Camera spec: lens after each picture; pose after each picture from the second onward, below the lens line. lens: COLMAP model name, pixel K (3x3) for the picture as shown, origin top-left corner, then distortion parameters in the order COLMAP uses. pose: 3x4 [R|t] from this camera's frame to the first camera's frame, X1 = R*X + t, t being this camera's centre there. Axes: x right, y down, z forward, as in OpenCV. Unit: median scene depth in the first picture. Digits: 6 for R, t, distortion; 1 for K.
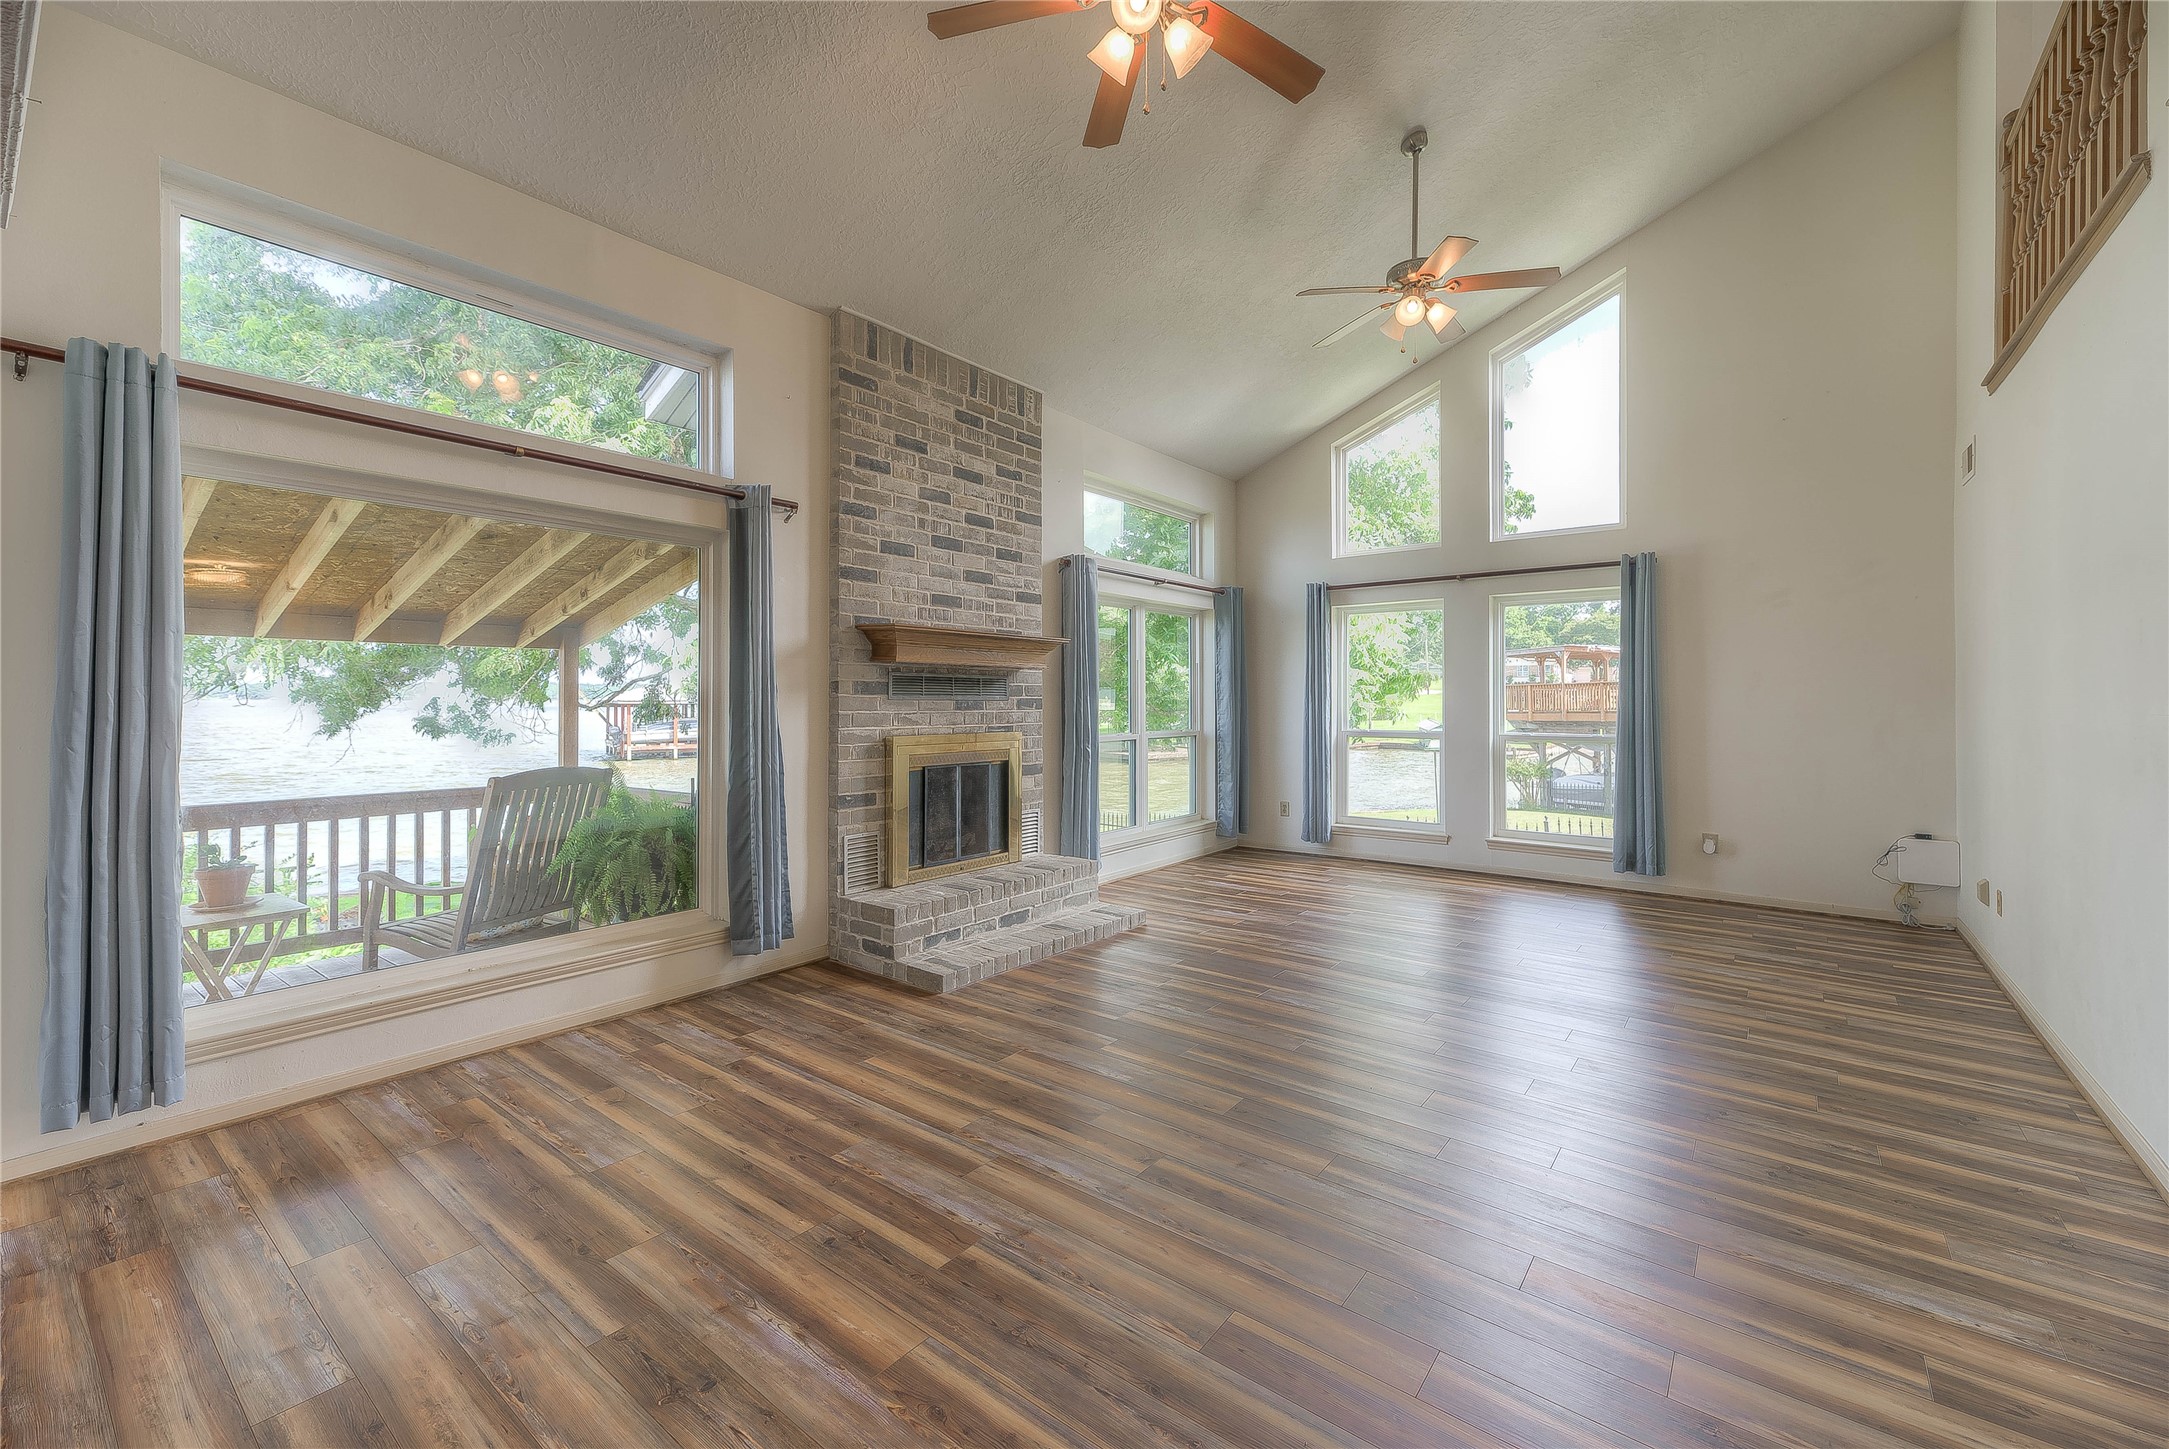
lens RADIAL K [[892.2, 0, 1090.1], [0, 892.2, 681.9], [0, 0, 1]] dist [-0.002294, -0.000133]
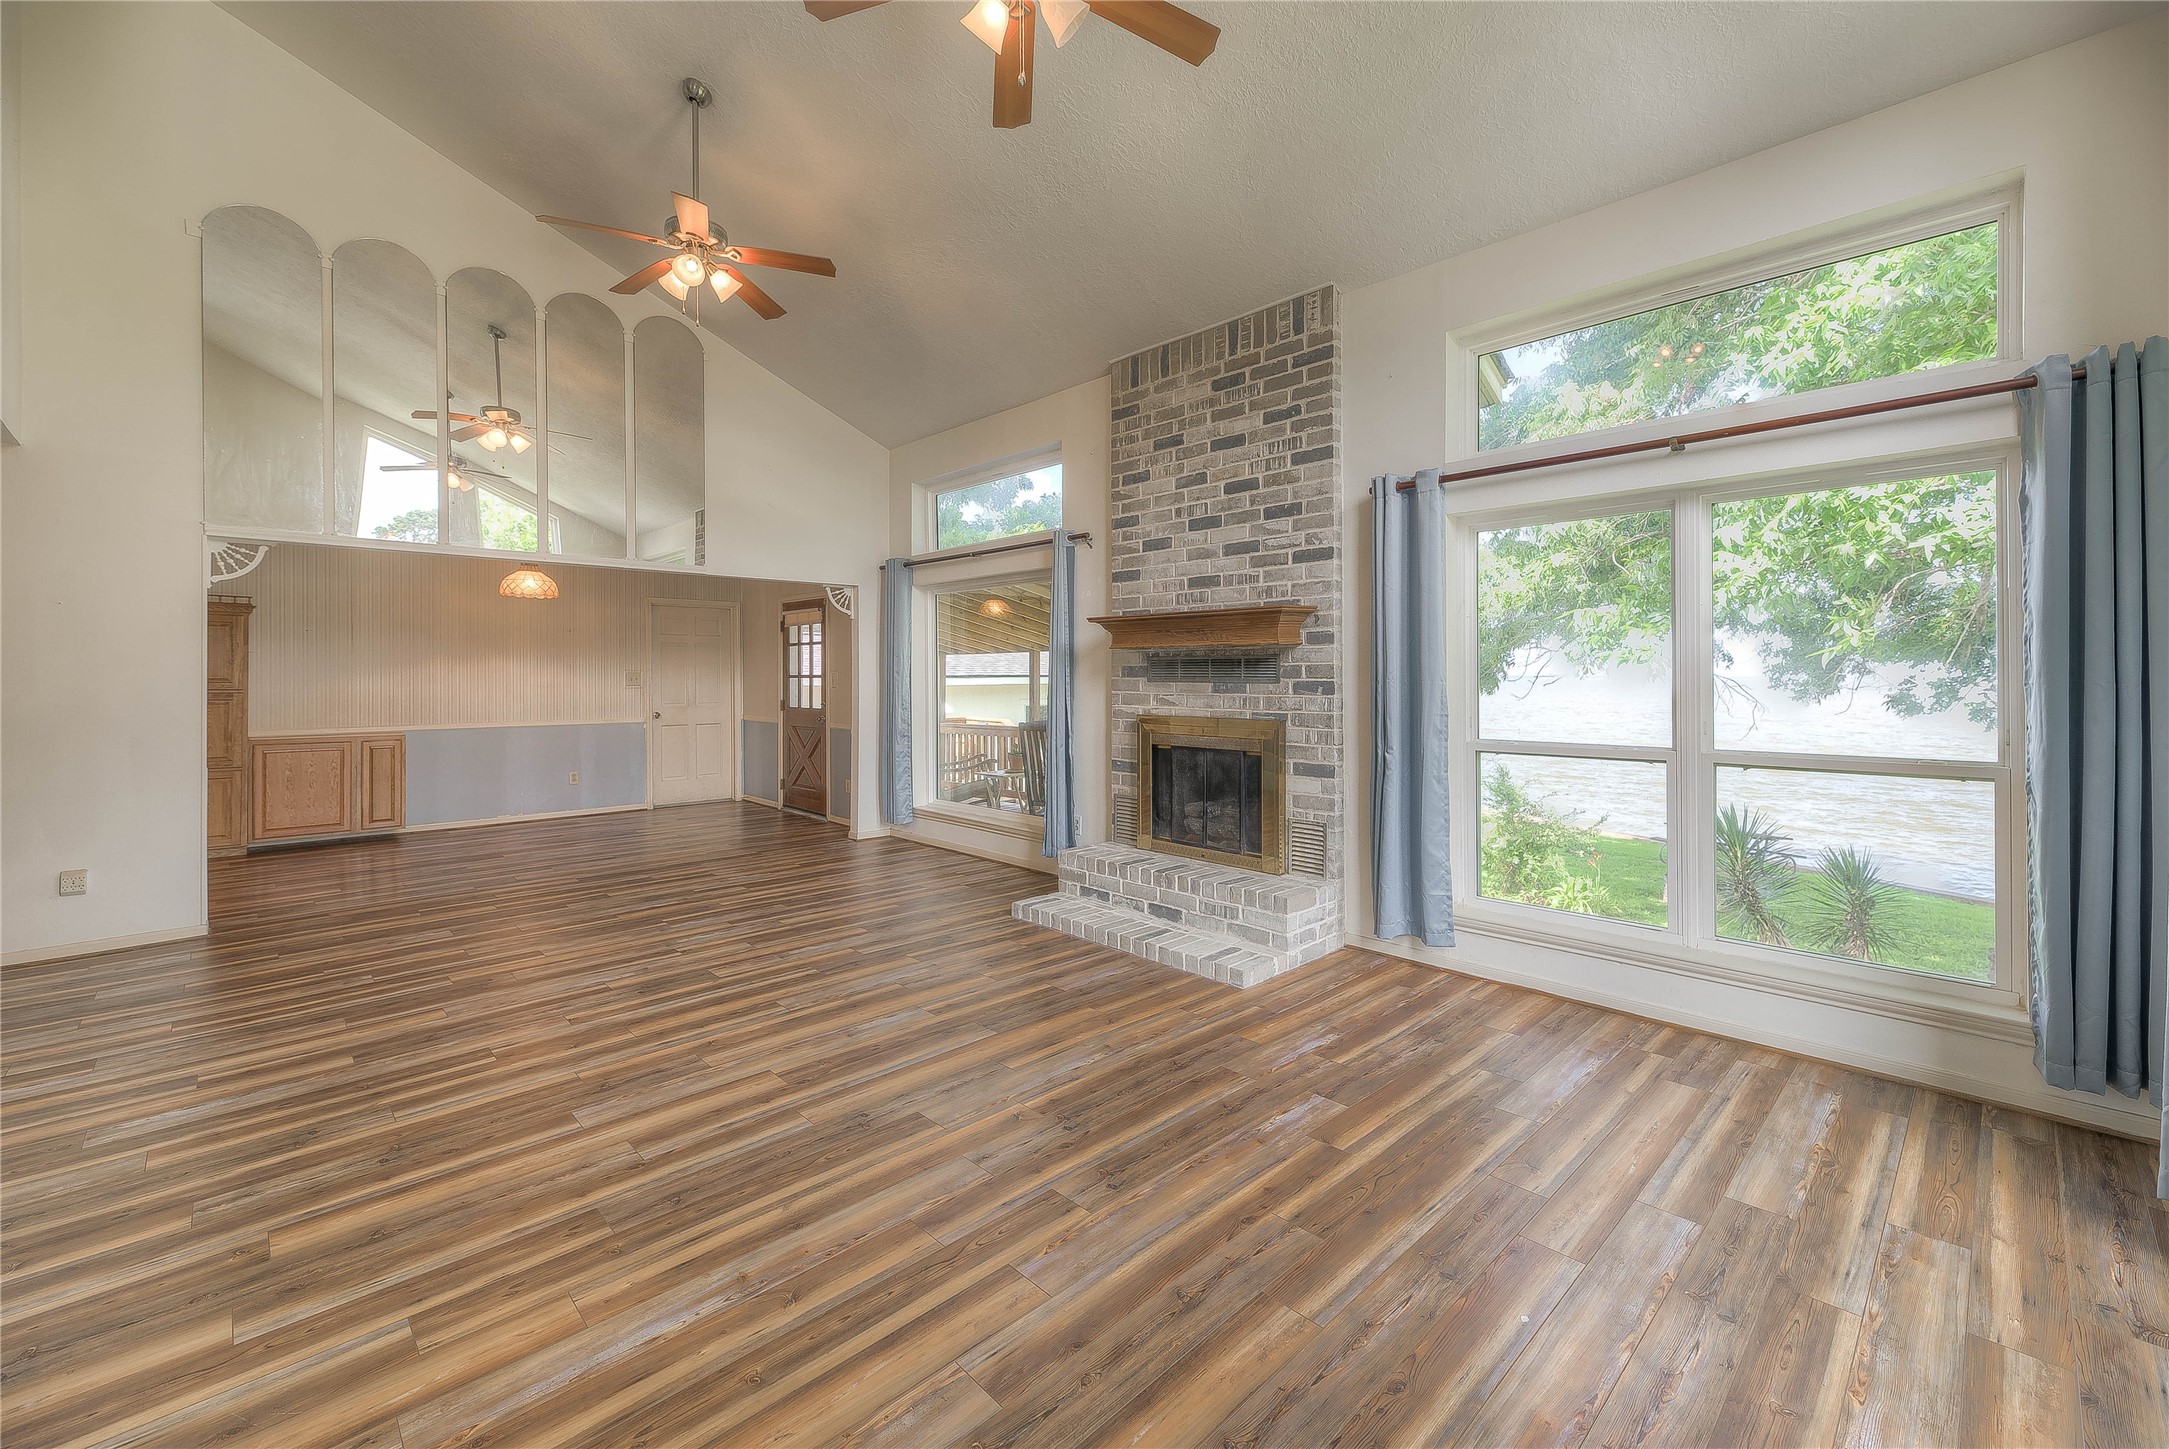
lens RADIAL K [[892.2, 0, 1097.5], [0, 892.2, 695.5], [0, 0, 1]] dist [-0.002294, -0.000133]
pose [[-0.141306, -0.001181, -0.989965, 0.817629], [0.001529, 0.999998, -0.001411, 0.035304], [0.989965, -0.001713, -0.141304, 1.007321]]
